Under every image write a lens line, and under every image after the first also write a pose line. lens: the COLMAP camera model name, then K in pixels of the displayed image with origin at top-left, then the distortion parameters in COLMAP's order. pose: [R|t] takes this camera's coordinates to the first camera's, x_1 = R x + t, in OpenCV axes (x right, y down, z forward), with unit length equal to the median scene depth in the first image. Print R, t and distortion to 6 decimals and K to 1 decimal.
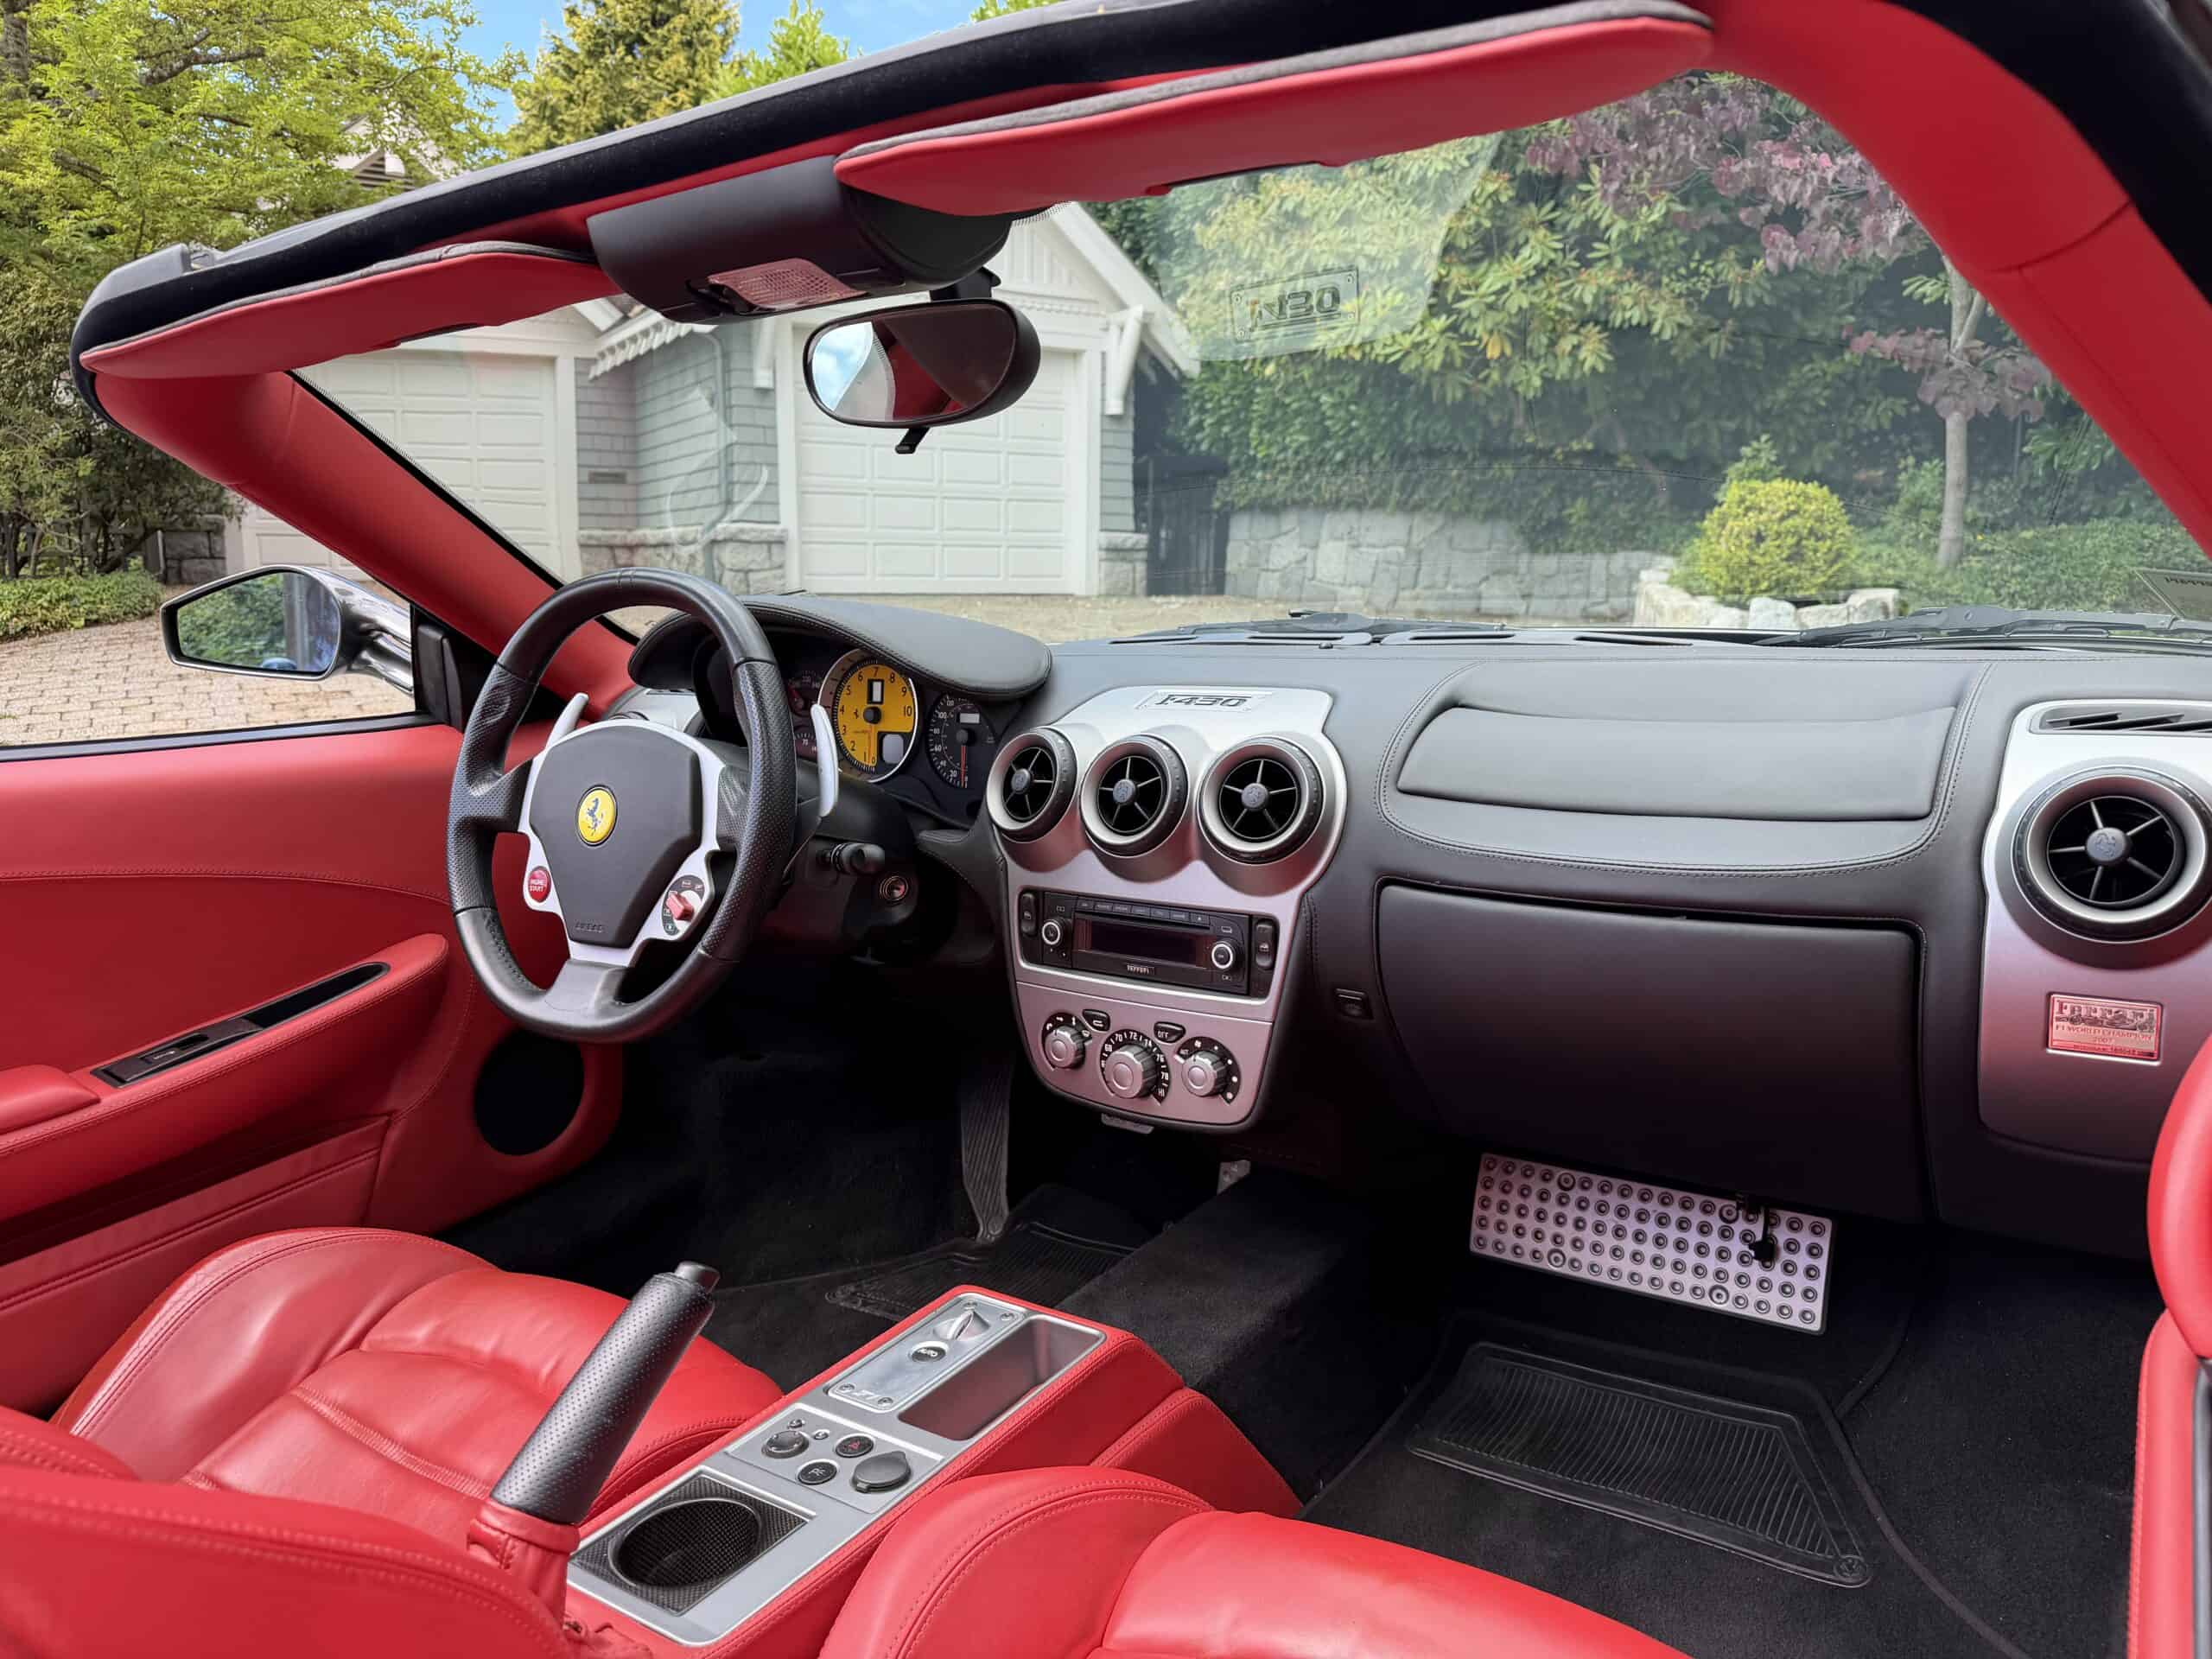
lens RADIAL K [[1554.6, 0, 1174.5], [0, 1554.6, 833.5], [0, 0, 1]] dist [0.018586, -0.027209]
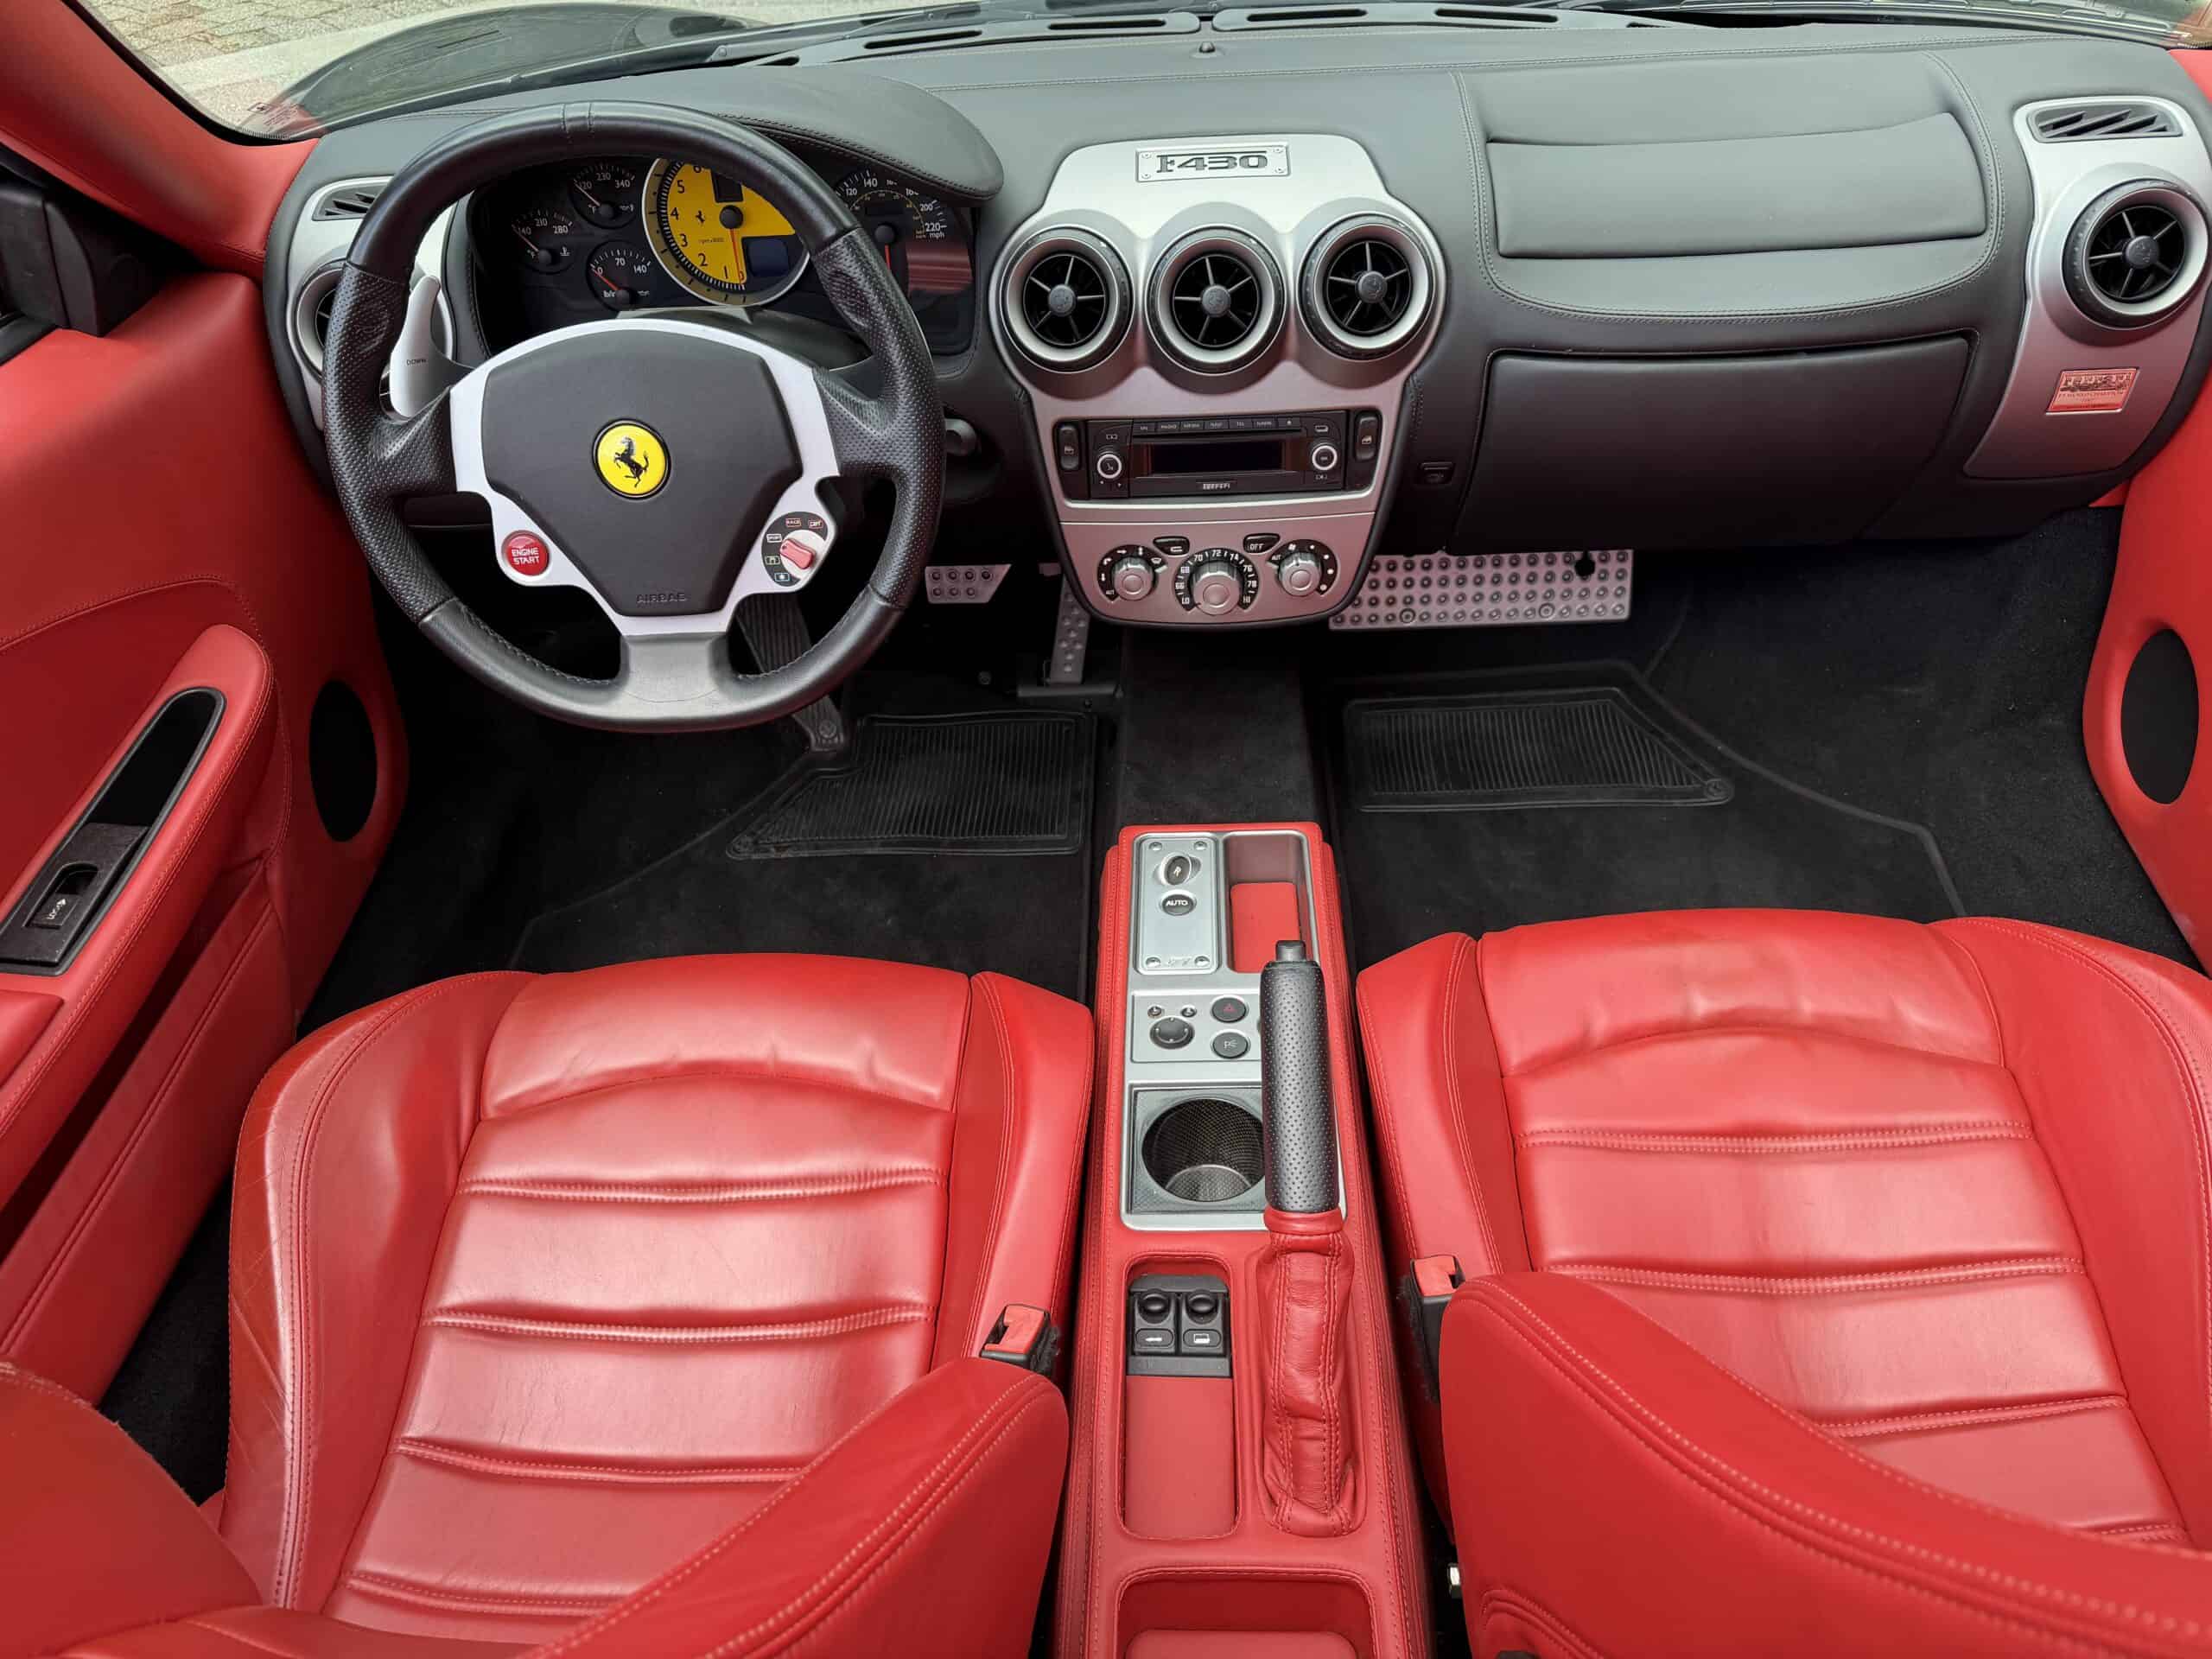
lens RADIAL K [[1554.6, 0, 1086.1], [0, 1554.6, 837.3], [0, 0, 1]] dist [0.018586, -0.027209]
pose [[0.849692, -0.339948, 0.403062, -0.546963], [0.110516, 0.862259, 0.494262, -0.206276], [-0.515567, -0.375426, 0.770225, 0.207437]]
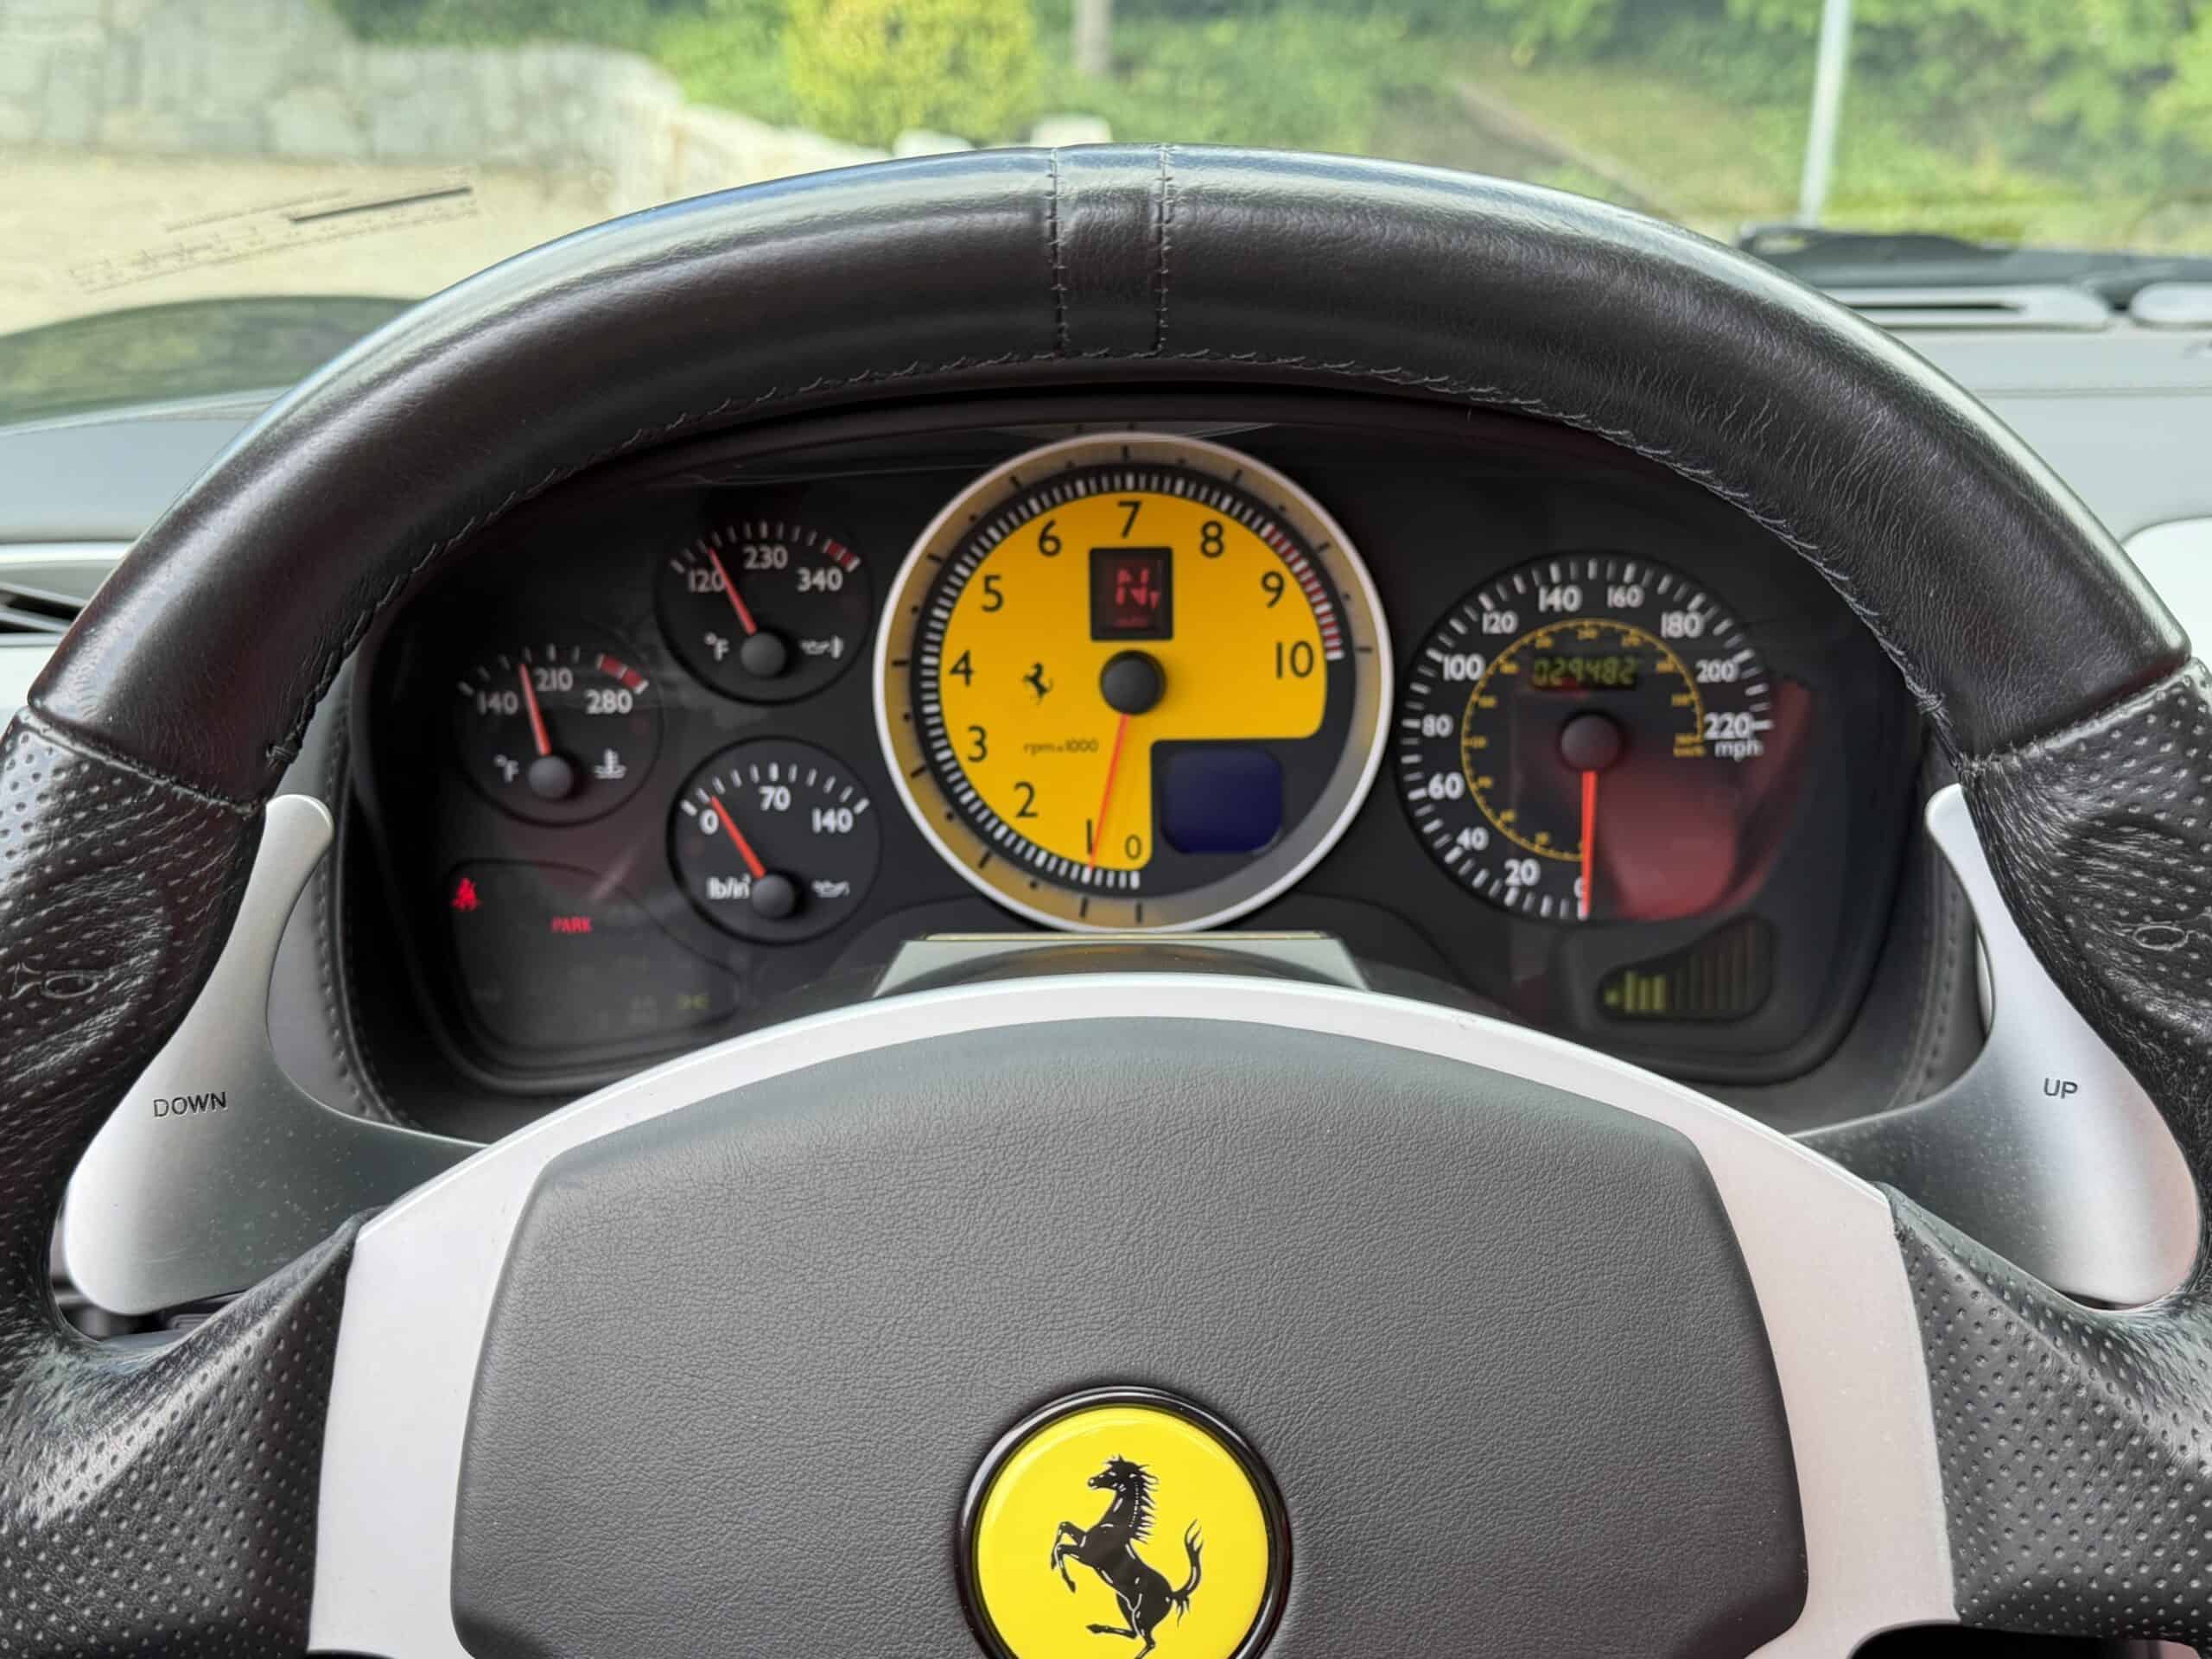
lens RADIAL K [[2513.2, 0, 1041.6], [0, 2513.2, 781.7], [0, 0, 1]] dist [0.044024, 0.000000]
pose [[0.839256, -0.135180, 0.526666, -0.510627], [0.079195, 0.988664, 0.127561, -0.135306], [-0.537939, -0.065347, 0.840447, 0.754611]]
